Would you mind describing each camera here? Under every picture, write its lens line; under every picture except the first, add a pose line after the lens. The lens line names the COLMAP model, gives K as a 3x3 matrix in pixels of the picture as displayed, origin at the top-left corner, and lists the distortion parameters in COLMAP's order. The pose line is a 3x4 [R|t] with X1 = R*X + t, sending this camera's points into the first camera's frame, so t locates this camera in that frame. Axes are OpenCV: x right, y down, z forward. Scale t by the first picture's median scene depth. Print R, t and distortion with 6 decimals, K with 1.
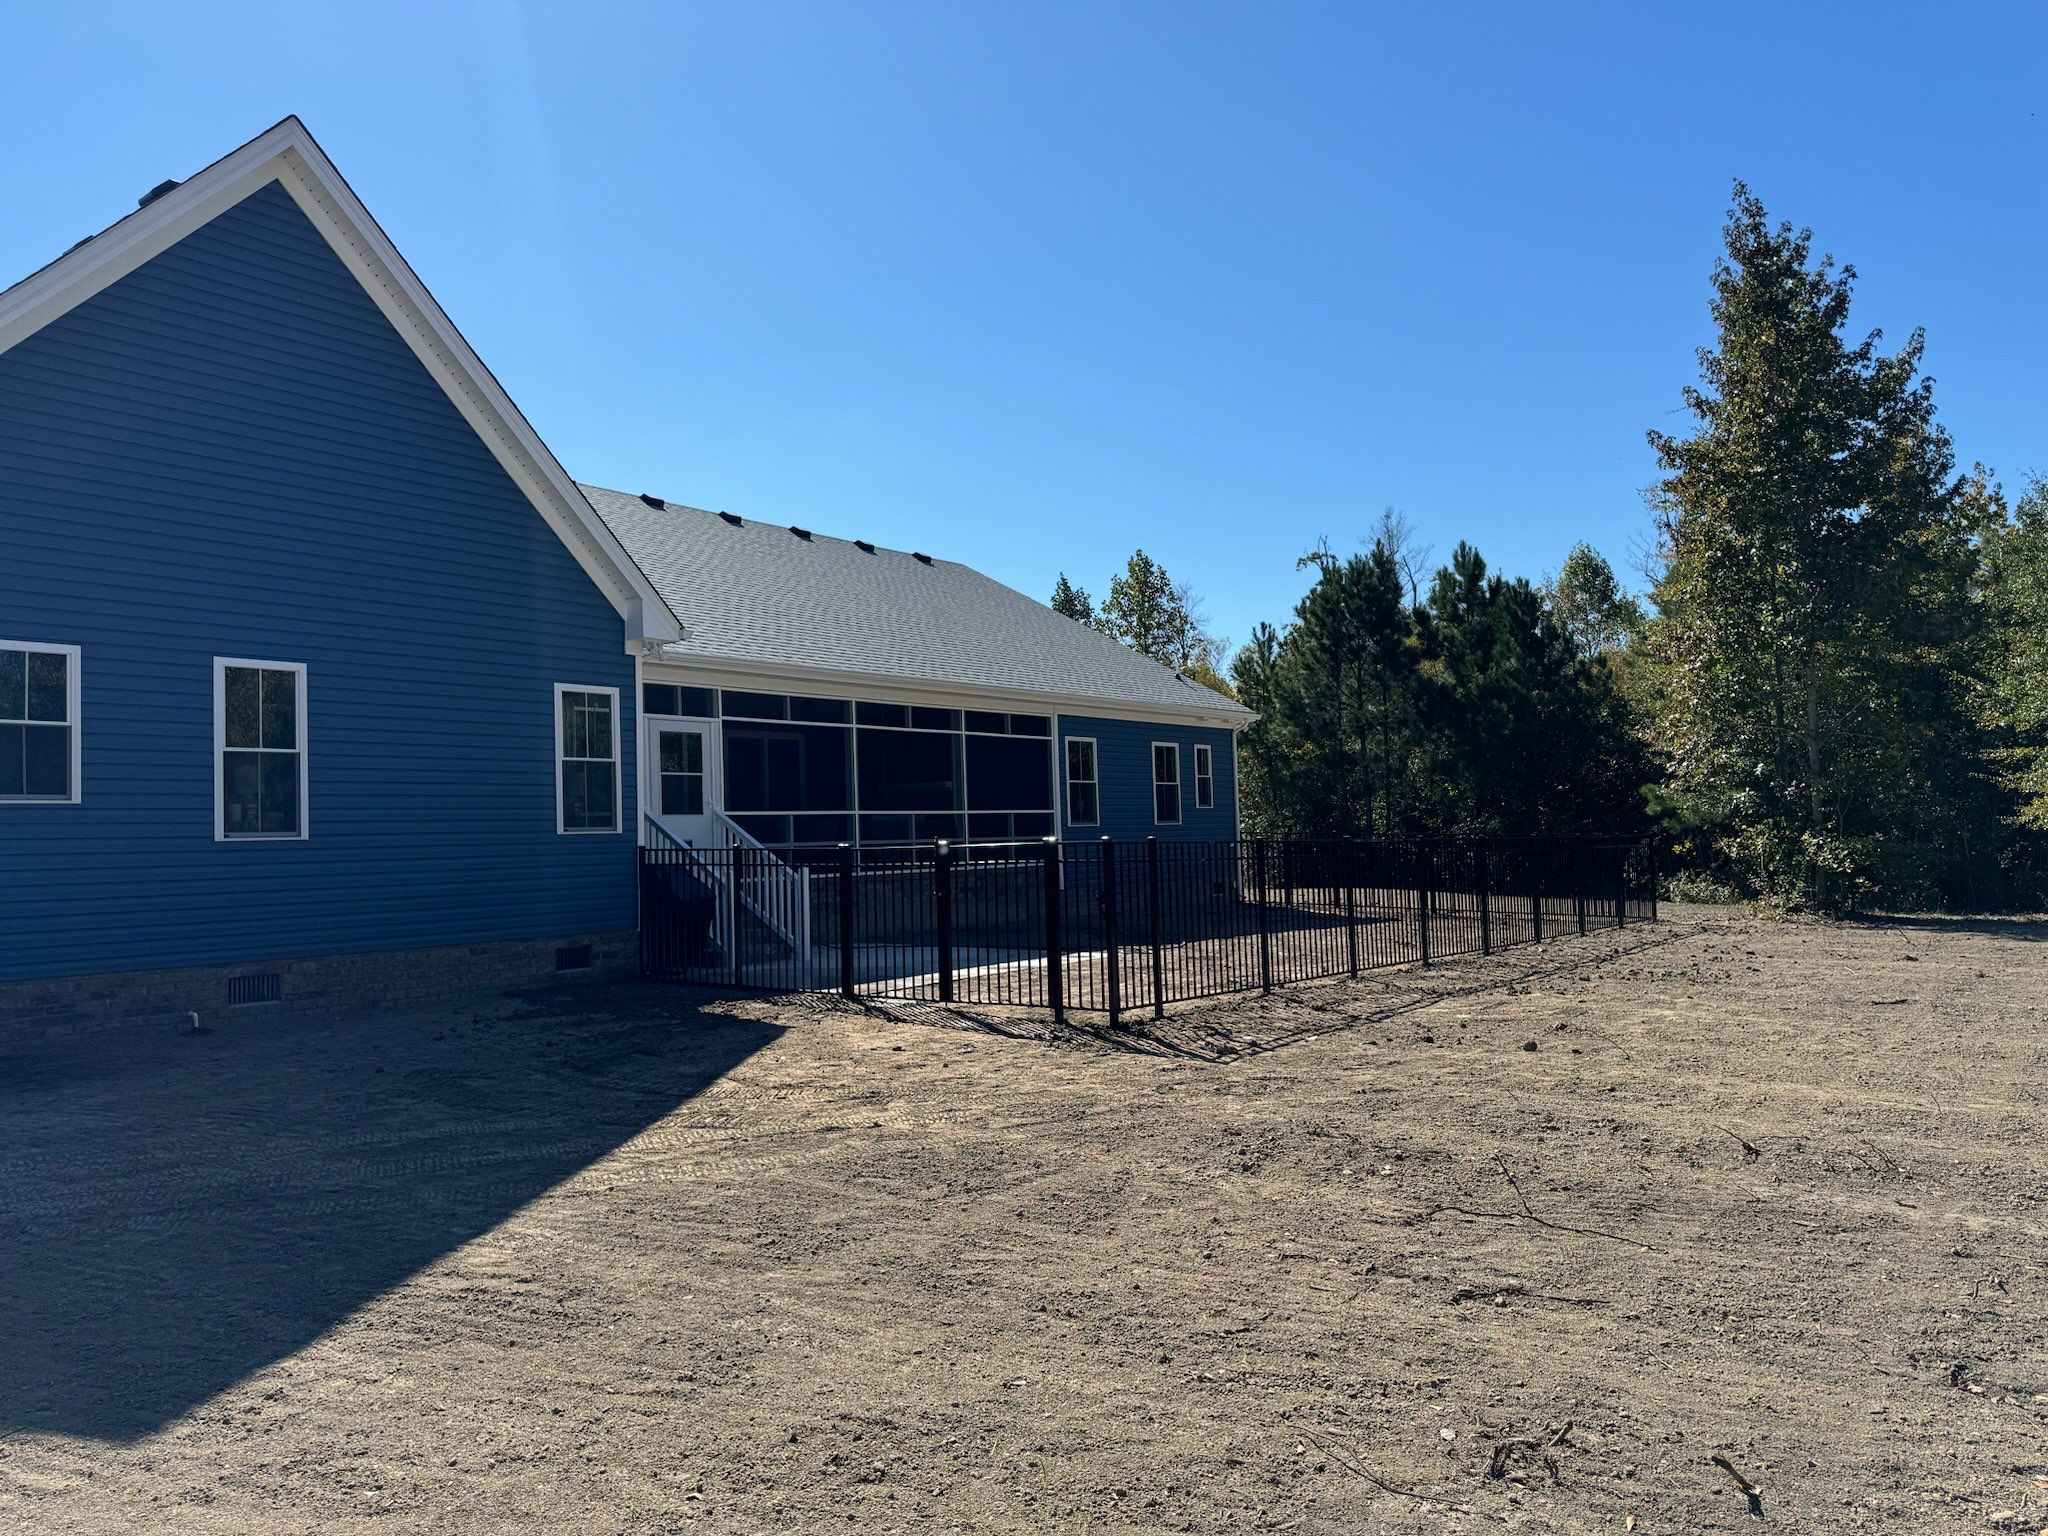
lens RADIAL K [[1431.5, 0, 1032.2], [0, 1431.5, 784.7], [0, 0, 1]] dist [0.099546, -0.137686]
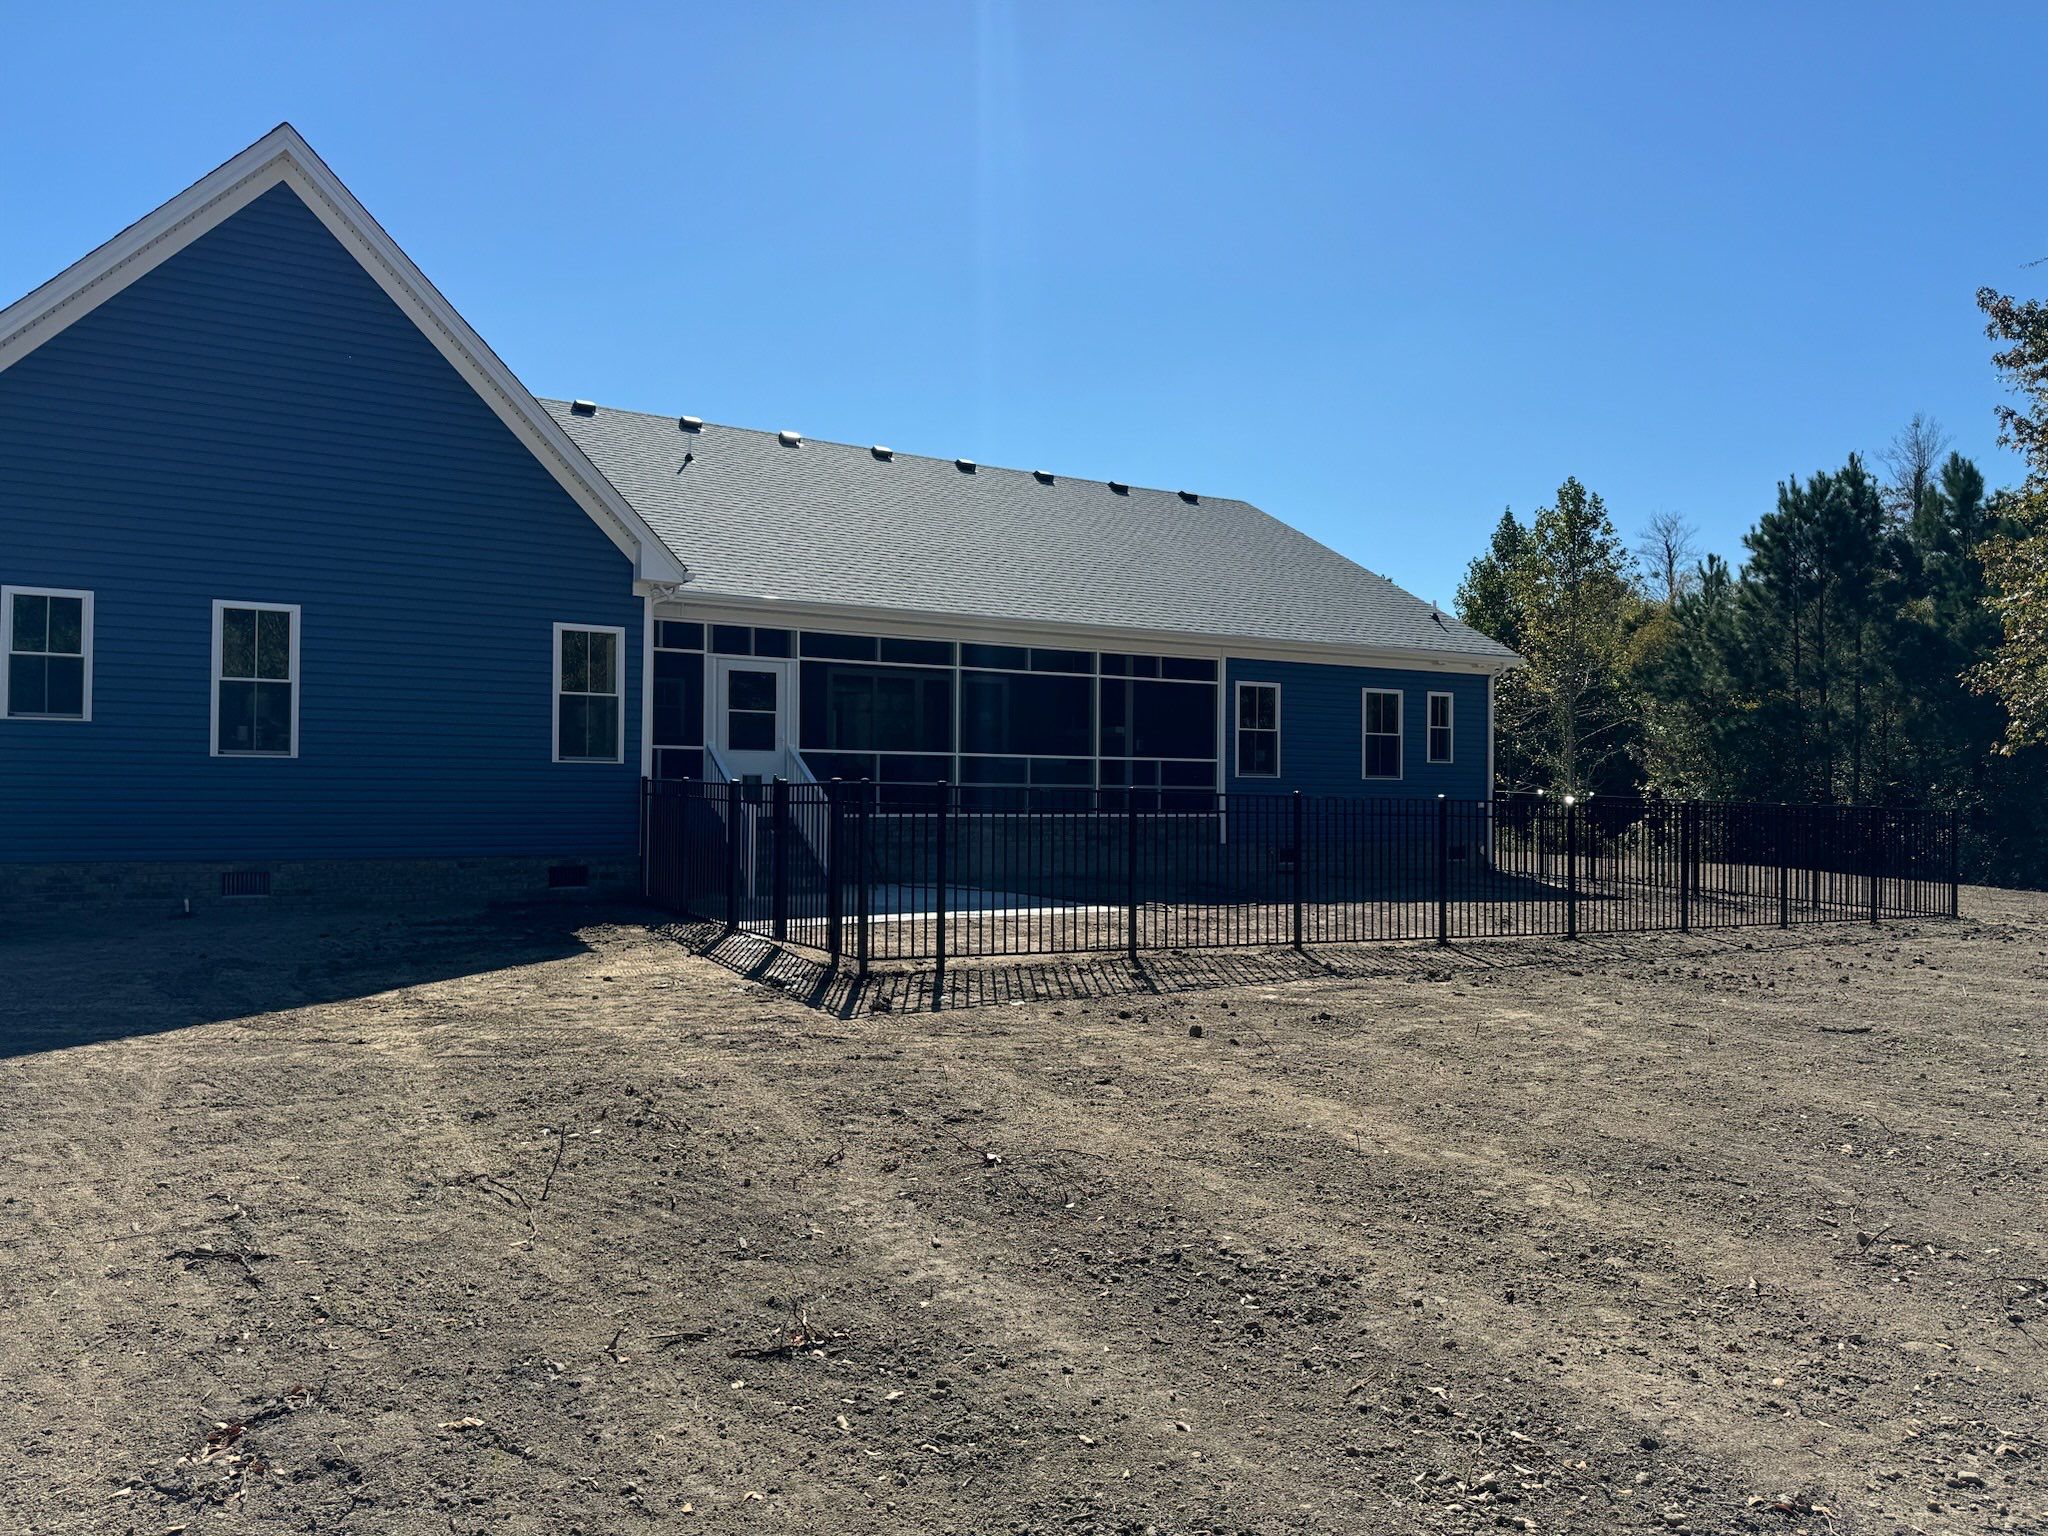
lens RADIAL K [[1431.5, 0, 1032.2], [0, 1431.5, 784.7], [0, 0, 1]] dist [0.099546, -0.137686]
pose [[0.930303, 0.034071, -0.365206, 0.305257], [-0.021635, 0.999040, 0.038093, 0.001475], [0.366153, -0.027537, 0.930147, 0.090640]]
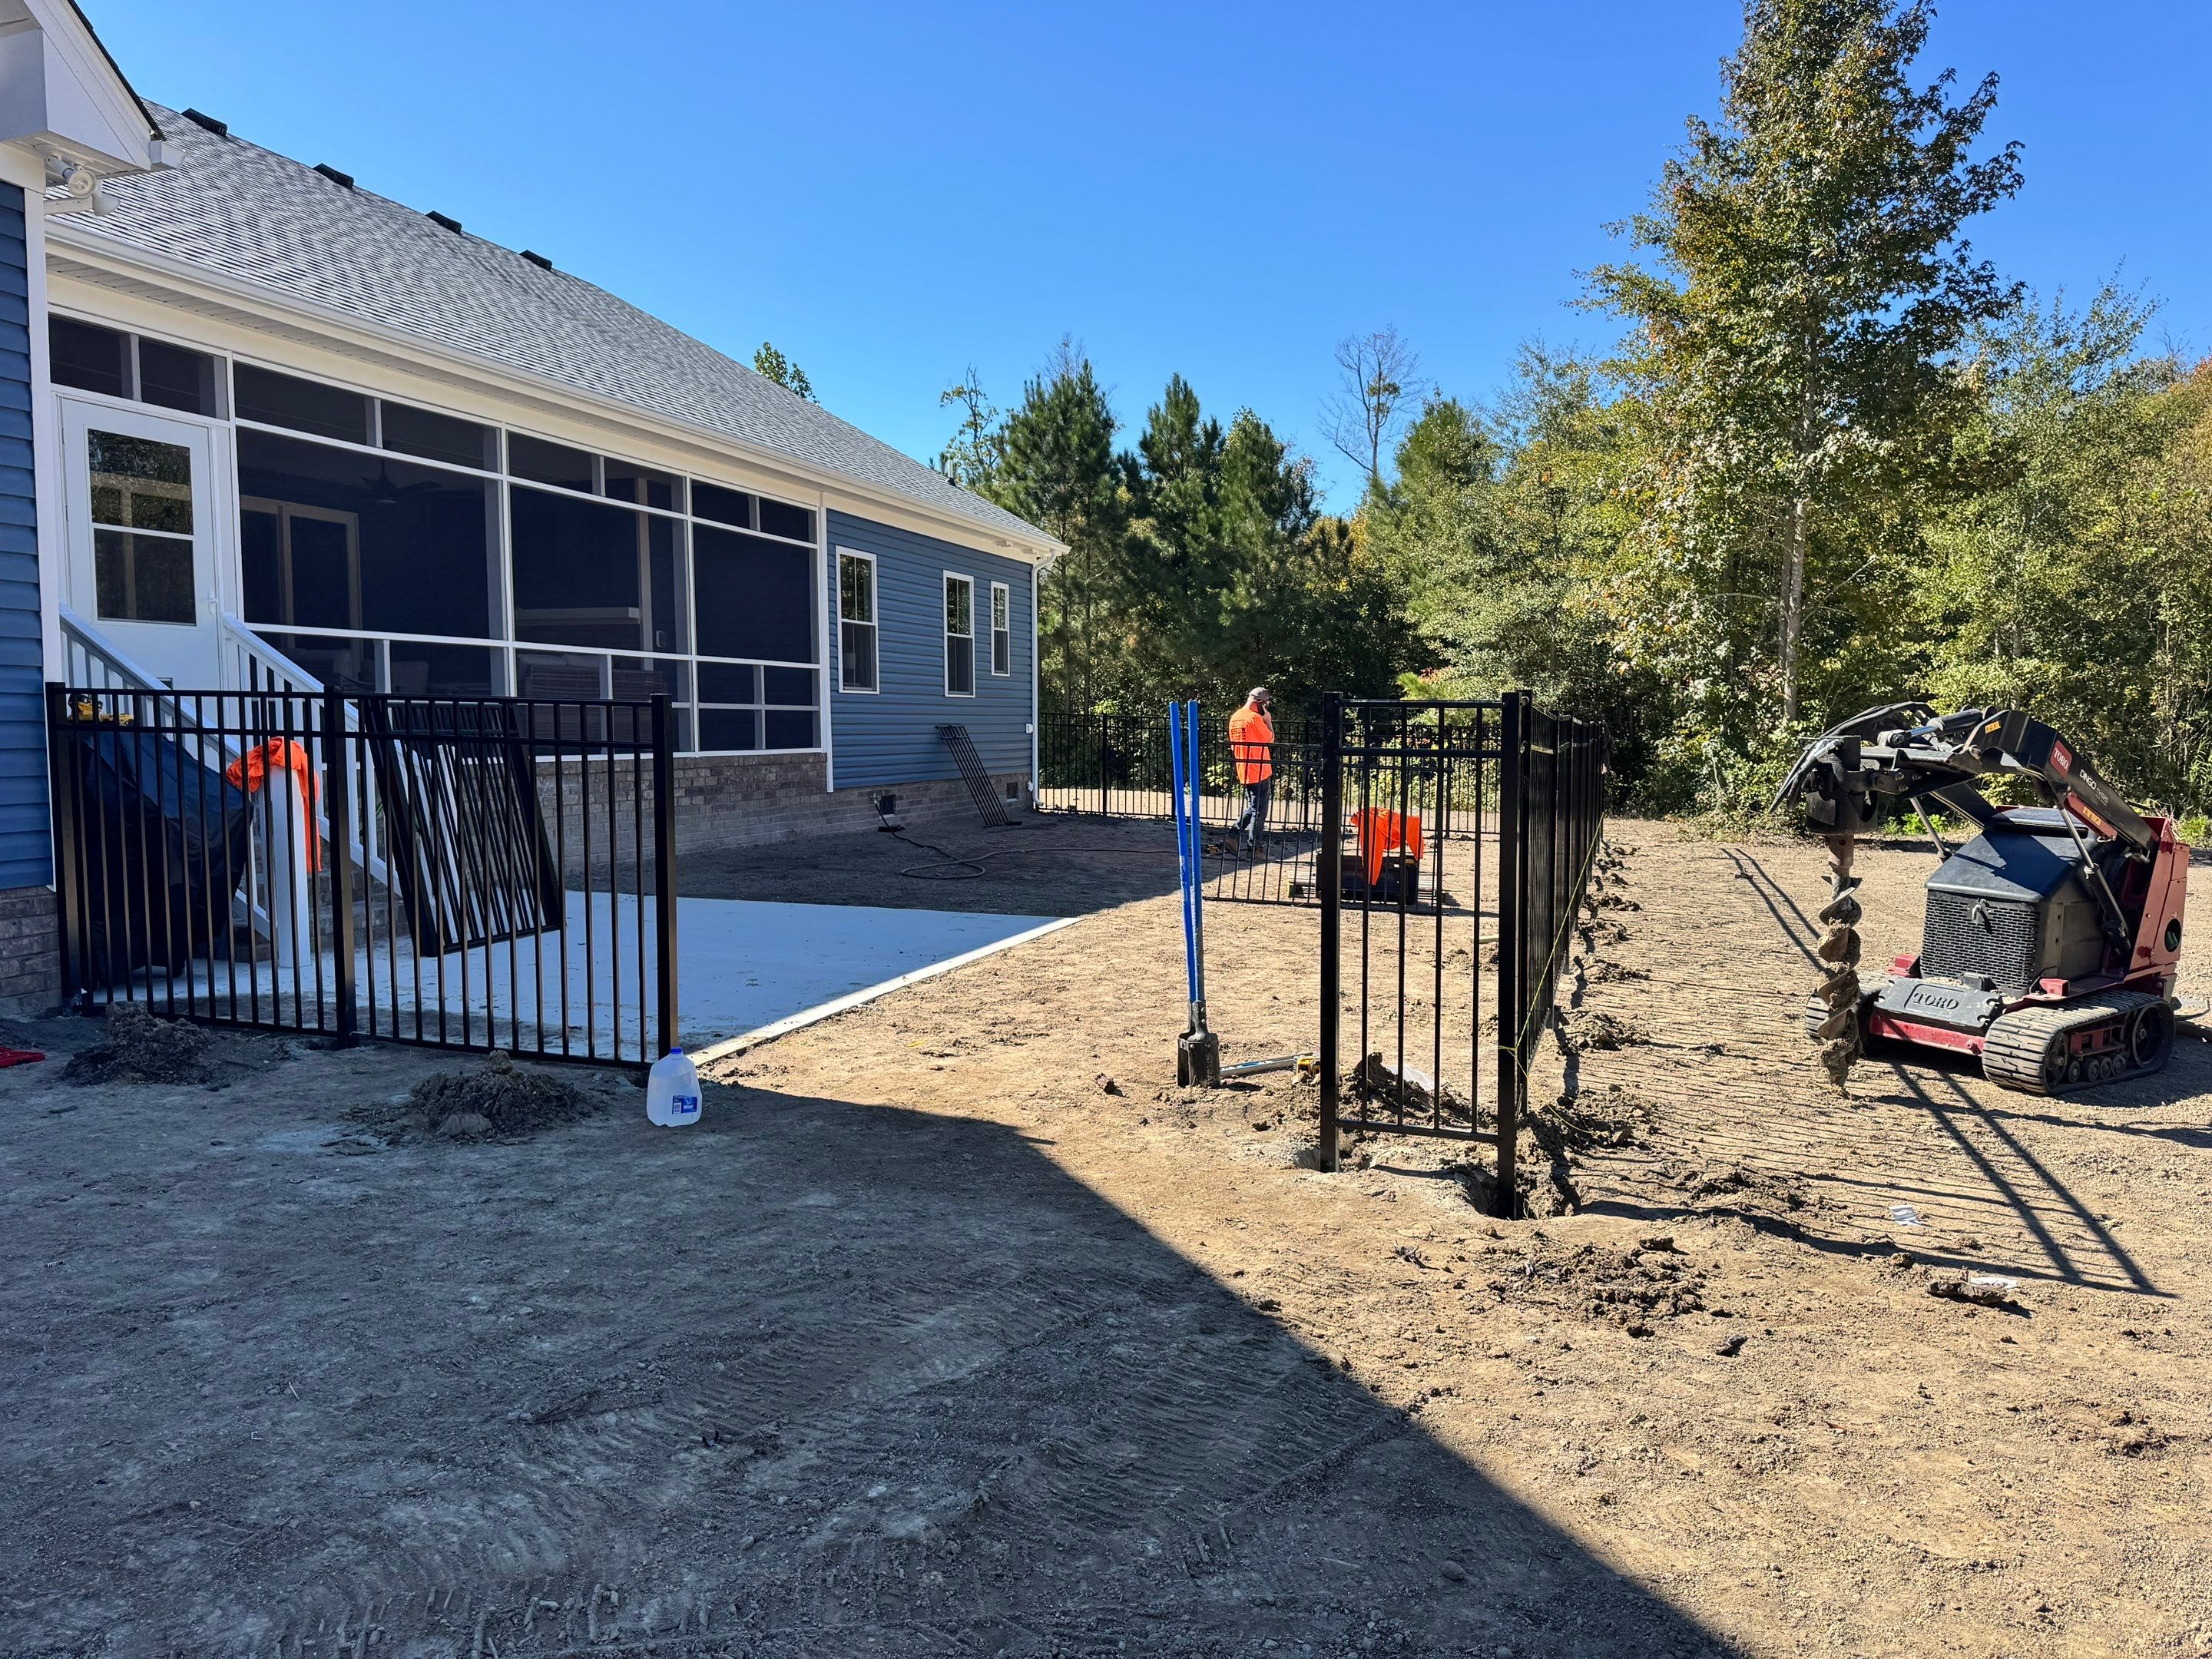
lens RADIAL K [[1538.4, 0, 1112.6], [0, 1538.4, 836.4], [0, 0, 1]] dist [0.115278, -0.190546]
pose [[0.941614, 0.005527, 0.336649, -0.111744], [-0.041837, 0.994037, 0.100700, 0.023354], [-0.334085, -0.108905, 0.936230, 0.395978]]
